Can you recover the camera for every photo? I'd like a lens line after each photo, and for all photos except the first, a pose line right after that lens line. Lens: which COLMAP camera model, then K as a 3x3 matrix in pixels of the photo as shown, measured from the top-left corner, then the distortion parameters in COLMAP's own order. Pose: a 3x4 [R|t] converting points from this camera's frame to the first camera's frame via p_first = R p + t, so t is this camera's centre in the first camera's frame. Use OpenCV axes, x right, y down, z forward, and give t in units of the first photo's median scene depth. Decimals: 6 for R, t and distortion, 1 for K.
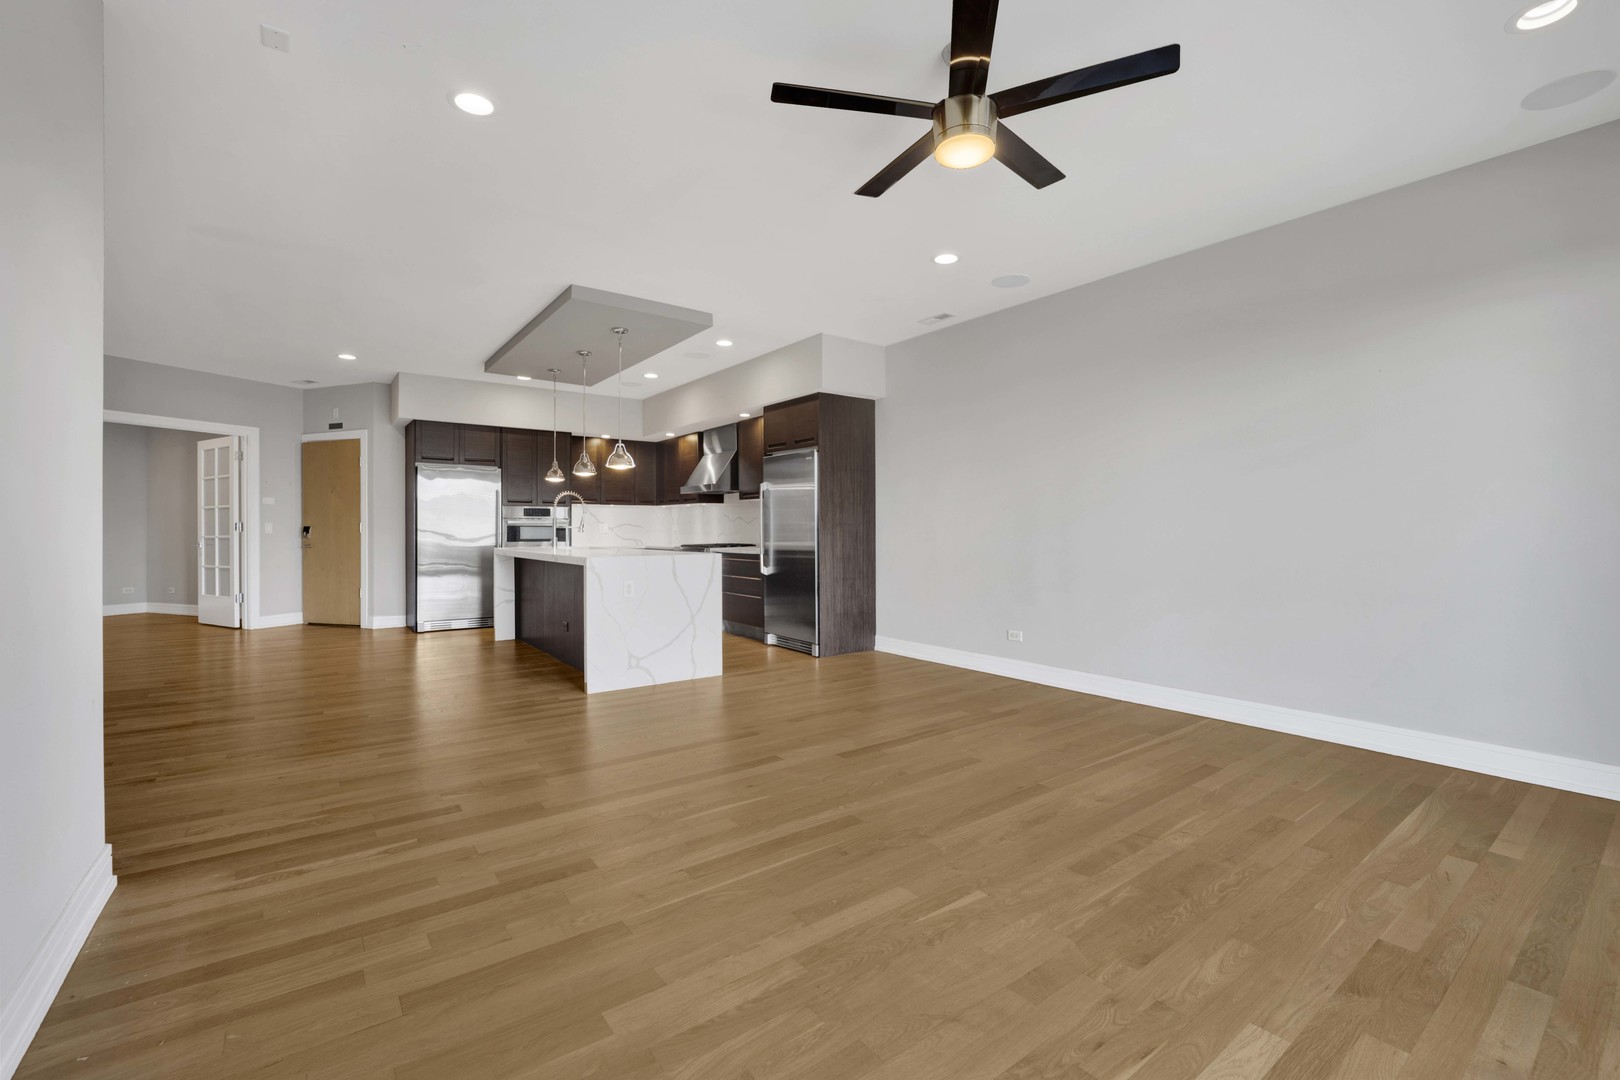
lens RADIAL K [[678.2, 0, 812.0], [0, 678.2, 534.2], [0, 0, 1]] dist [0.000430, 0.000056]
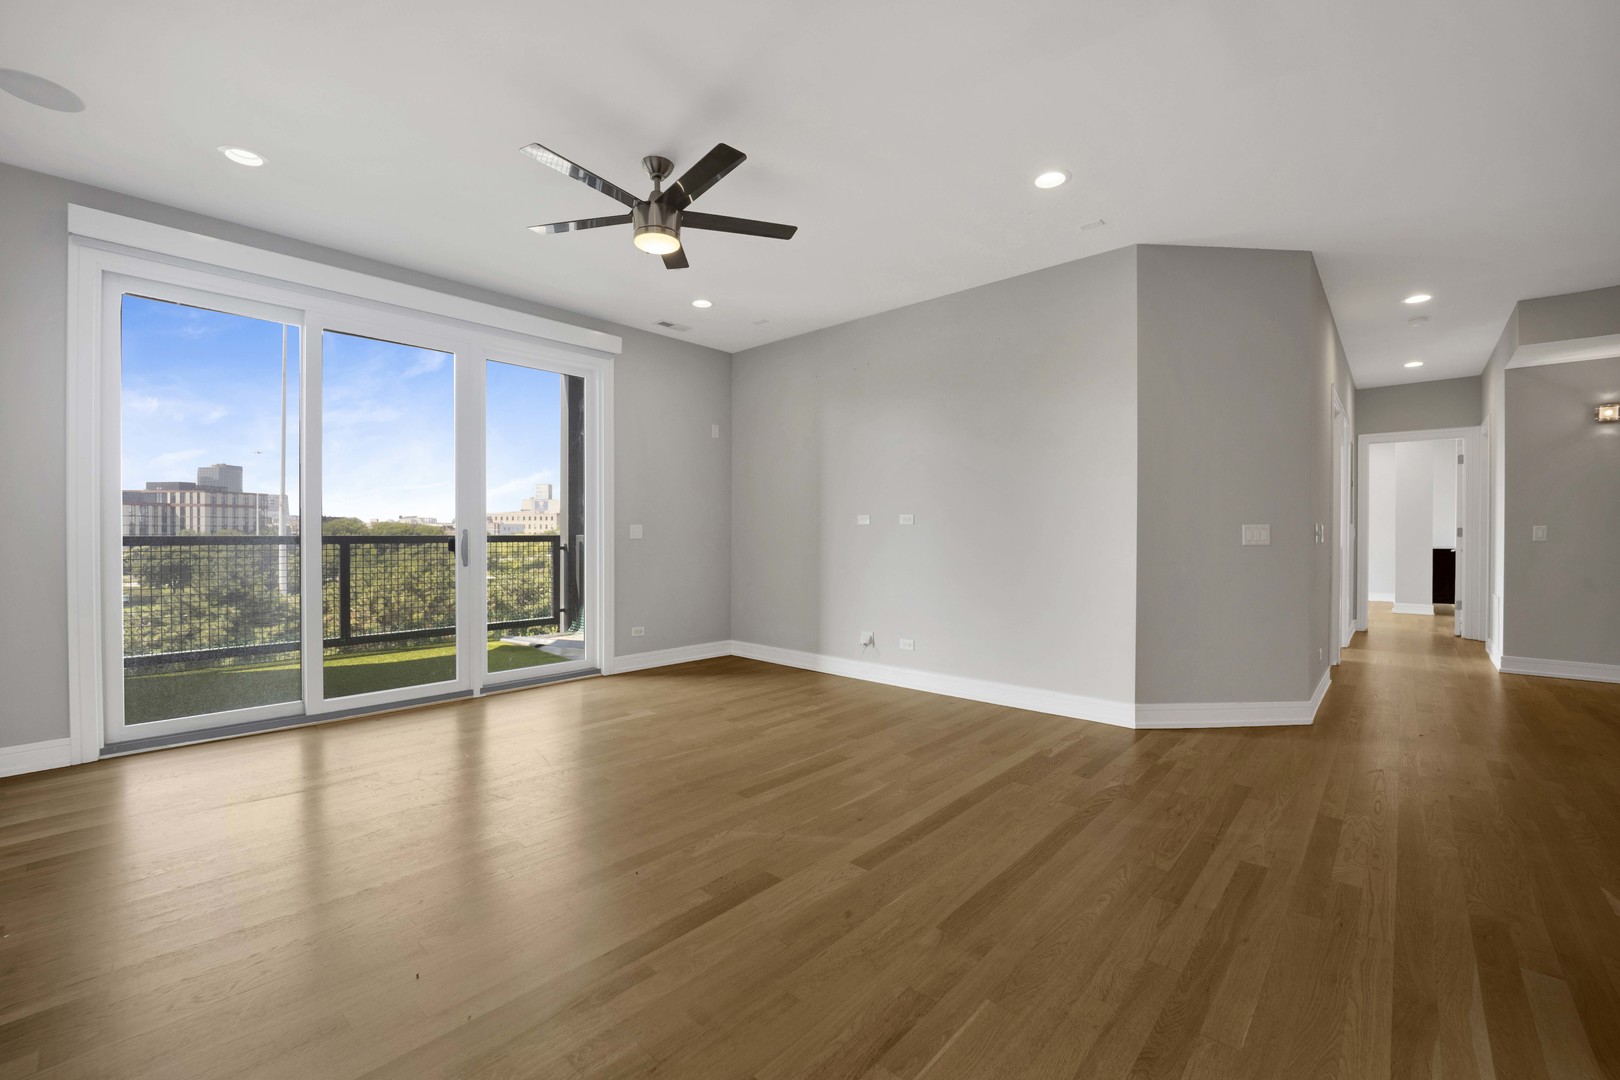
lens RADIAL K [[678.2, 0, 813.2], [0, 678.2, 538.0], [0, 0, 1]] dist [0.000430, 0.000056]
pose [[-0.978156, 0.001349, -0.207869, 0.179922], [-0.001079, 0.999933, 0.011563, -0.022083], [0.207871, 0.011534, -0.978088, 2.091354]]
